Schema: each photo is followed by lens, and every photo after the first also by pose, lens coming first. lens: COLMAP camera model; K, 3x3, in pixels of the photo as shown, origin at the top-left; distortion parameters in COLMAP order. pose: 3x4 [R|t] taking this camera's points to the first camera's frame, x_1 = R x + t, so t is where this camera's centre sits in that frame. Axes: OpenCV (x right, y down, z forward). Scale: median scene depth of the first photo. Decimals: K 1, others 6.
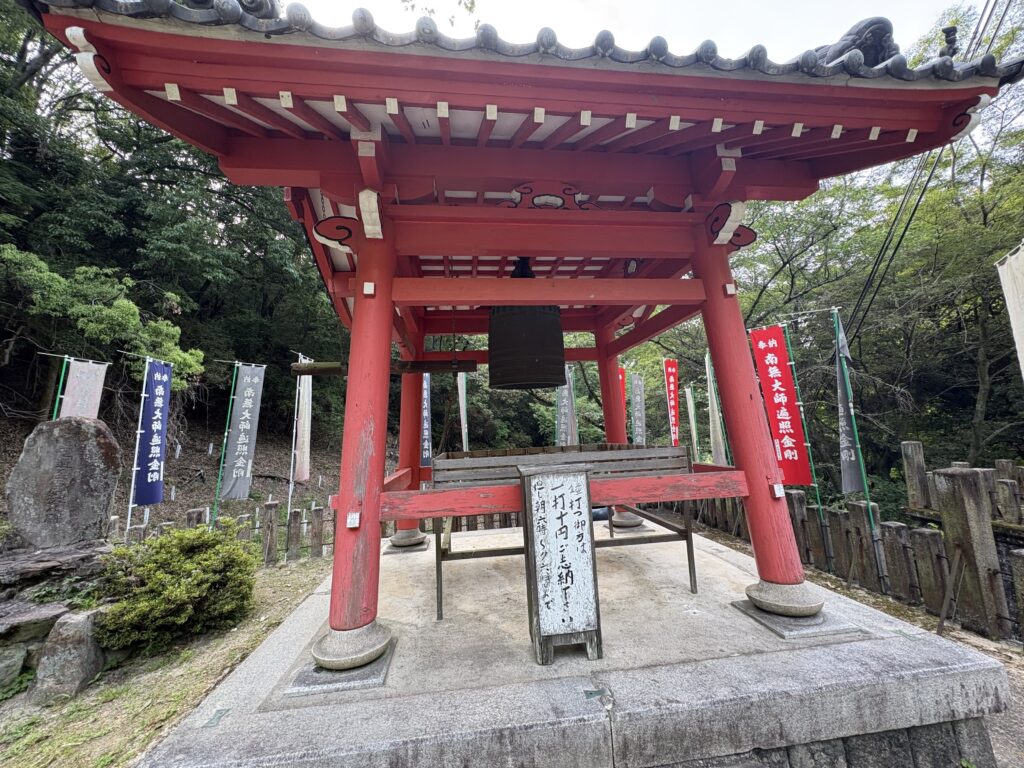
lens RADIAL K [[403.7, 0, 512.0], [0, 403.7, 384.0], [0, 0, 1]] dist [-0.000375, -0.000047]
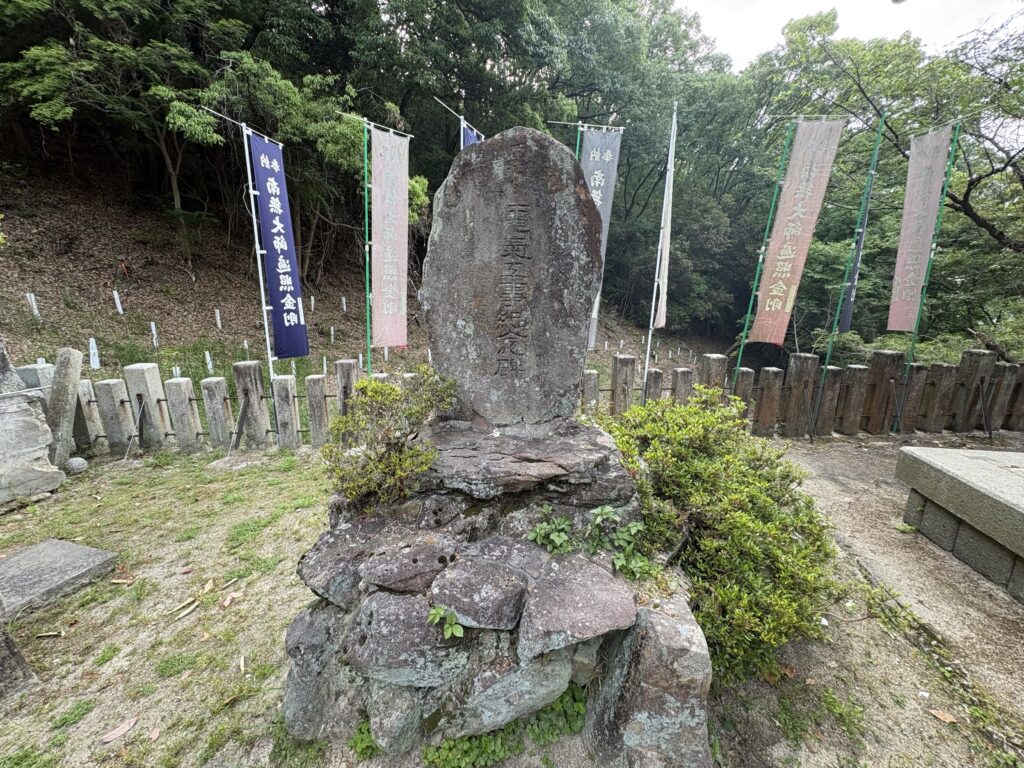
lens RADIAL K [[403.7, 0, 512.0], [0, 403.7, 384.0], [0, 0, 1]] dist [-0.000375, -0.000047]
pose [[0.934688, 0.108838, -0.338396, -1.282639], [0.012657, 0.941180, 0.337669, 0.252712], [0.355243, -0.319899, 0.878332, 0.767432]]
